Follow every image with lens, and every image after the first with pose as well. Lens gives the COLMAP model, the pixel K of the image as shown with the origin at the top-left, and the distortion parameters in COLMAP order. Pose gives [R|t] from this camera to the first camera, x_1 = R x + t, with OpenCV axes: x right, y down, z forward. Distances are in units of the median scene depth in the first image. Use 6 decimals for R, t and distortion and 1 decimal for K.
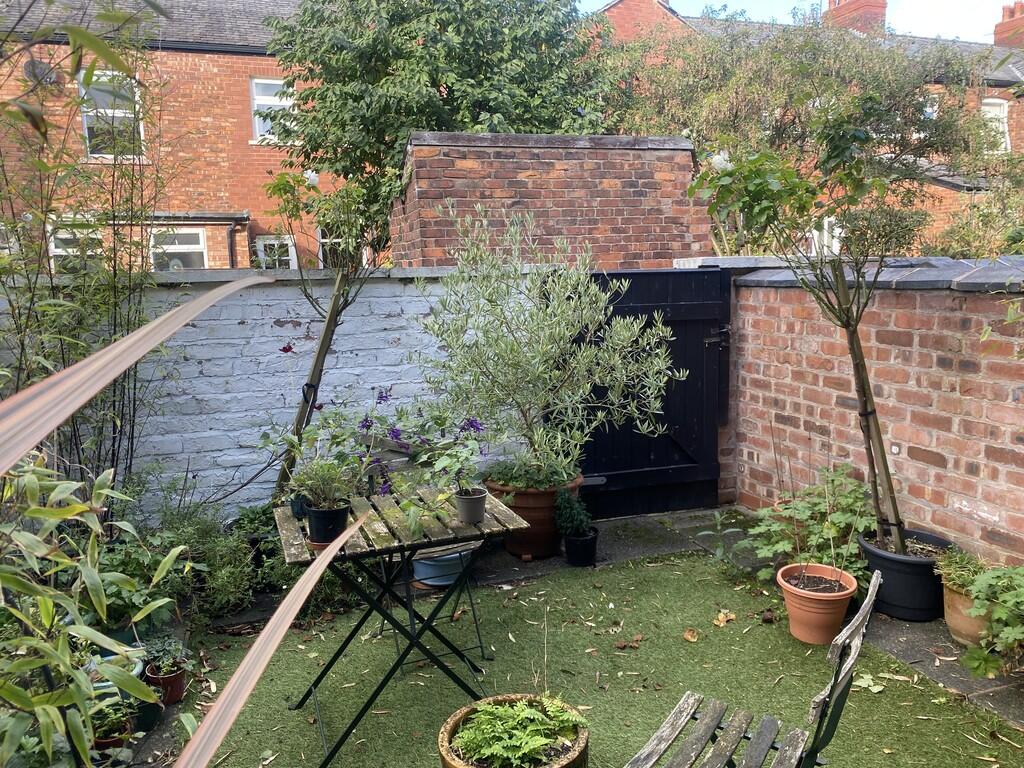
lens RADIAL K [[776.7, 0, 510.3], [0, 776.7, 388.8], [0, 0, 1]] dist [0.007382, -0.003685]
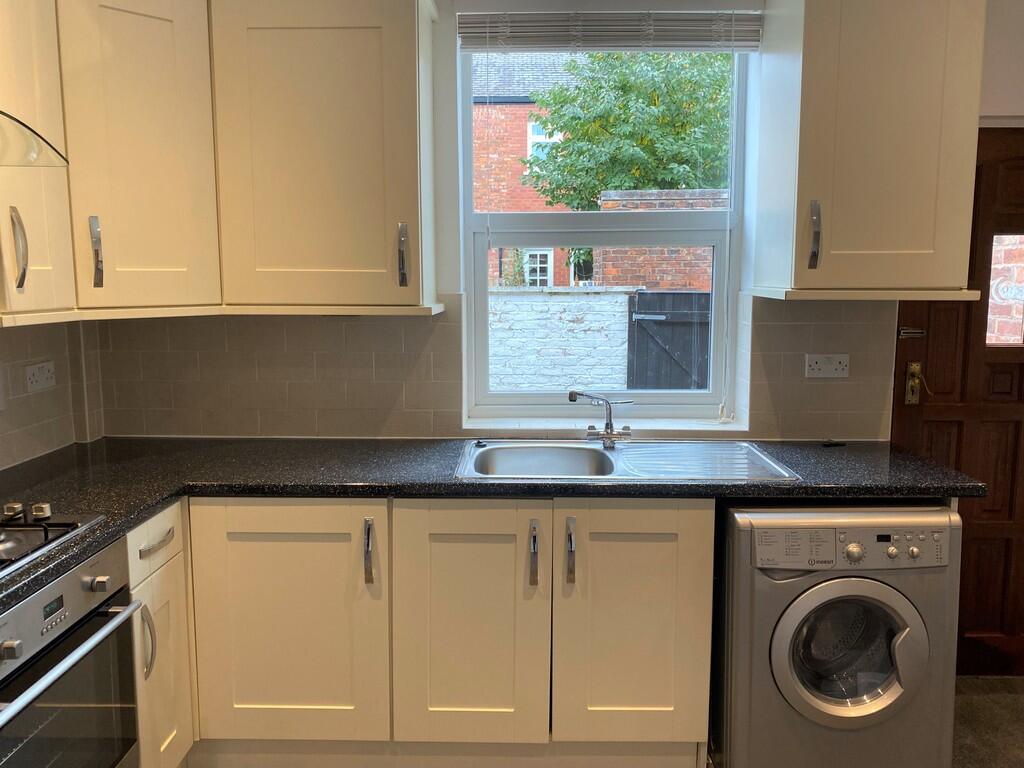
lens RADIAL K [[804.2, 0, 512.4], [0, 804.2, 380.4], [0, 0, 1]] dist [-0.011420, -0.002703]
pose [[0.936681, 0.066780, -0.343756, 0.252127], [-0.072133, 0.997391, -0.002793, 0.045303], [0.342673, 0.027413, 0.939055, -0.469053]]
